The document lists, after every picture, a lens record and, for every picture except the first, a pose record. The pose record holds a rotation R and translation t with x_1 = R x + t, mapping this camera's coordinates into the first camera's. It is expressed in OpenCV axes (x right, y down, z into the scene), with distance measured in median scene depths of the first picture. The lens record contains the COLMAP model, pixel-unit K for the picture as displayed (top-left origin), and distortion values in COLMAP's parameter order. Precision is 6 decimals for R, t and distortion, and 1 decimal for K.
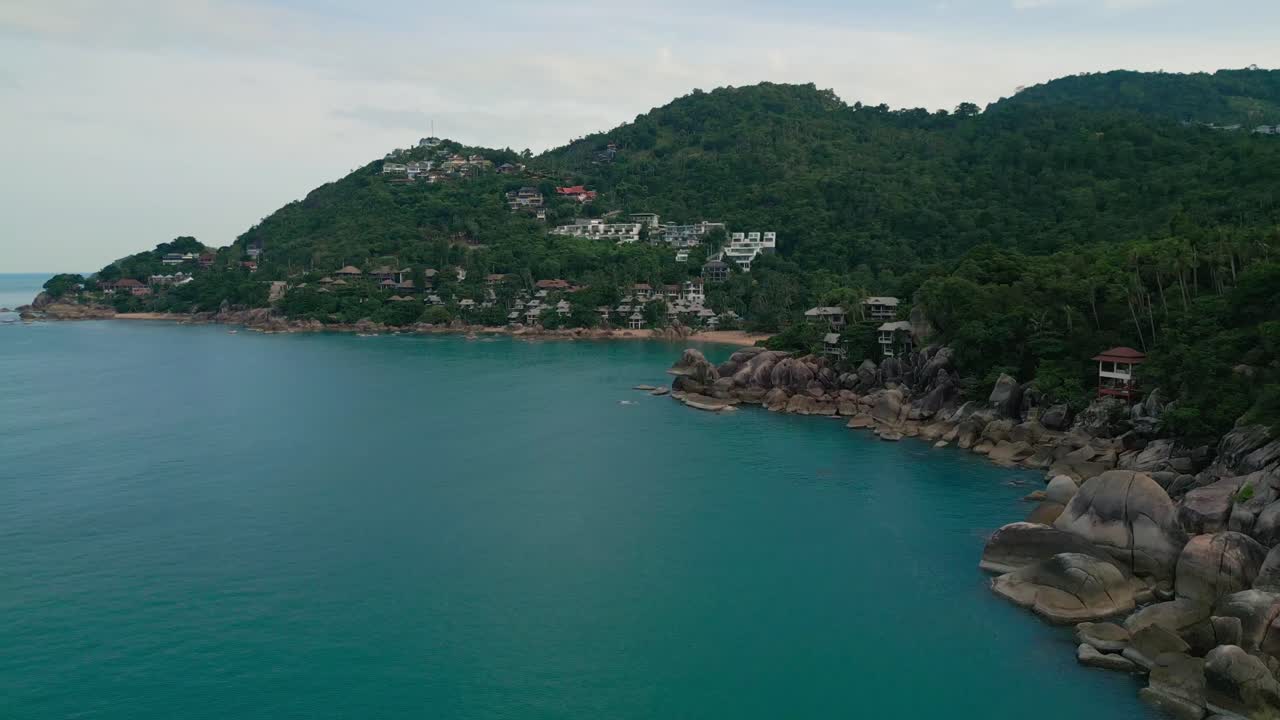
lens RADIAL K [[938.5, 0, 640.0], [0, 938.5, 360.0], [0, 0, 1]] dist [0.064640, -0.068353]
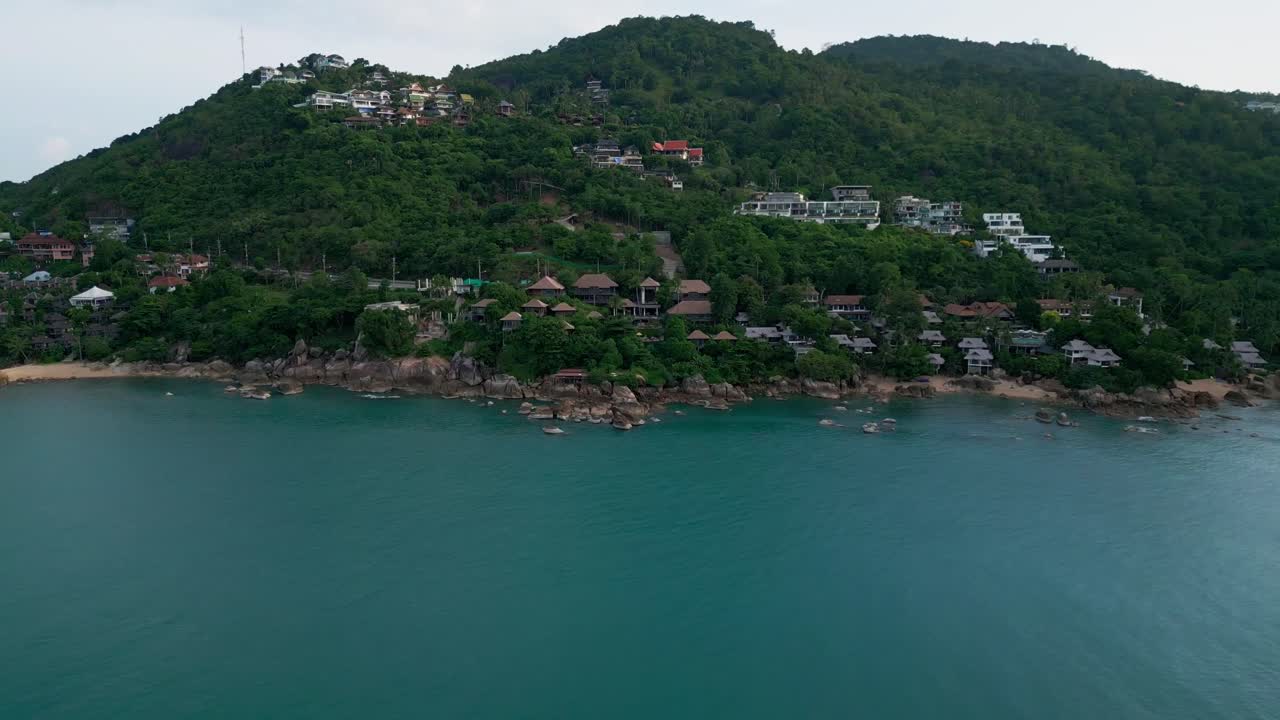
lens RADIAL K [[938.5, 0, 640.0], [0, 938.5, 360.0], [0, 0, 1]] dist [0.064640, -0.068353]
pose [[0.910750, -0.060755, 0.408465, -0.422153], [0.036894, 0.997134, 0.066053, -0.070812], [-0.411308, -0.045088, 0.910381, 0.371250]]
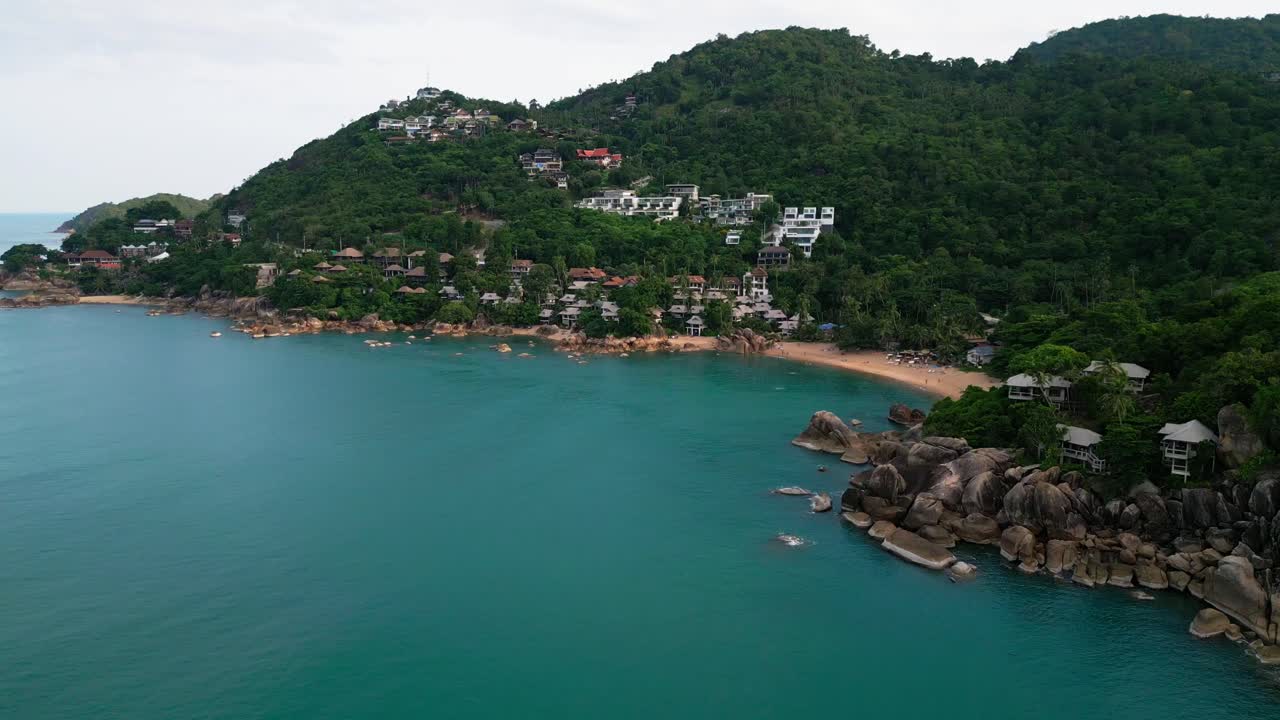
lens RADIAL K [[938.5, 0, 640.0], [0, 938.5, 360.0], [0, 0, 1]] dist [0.064640, -0.068353]
pose [[0.999884, 0.001236, 0.015179, -0.045472], [-0.002162, 0.998123, 0.061197, -0.042624], [-0.015075, -0.061223, 0.998010, 0.105400]]
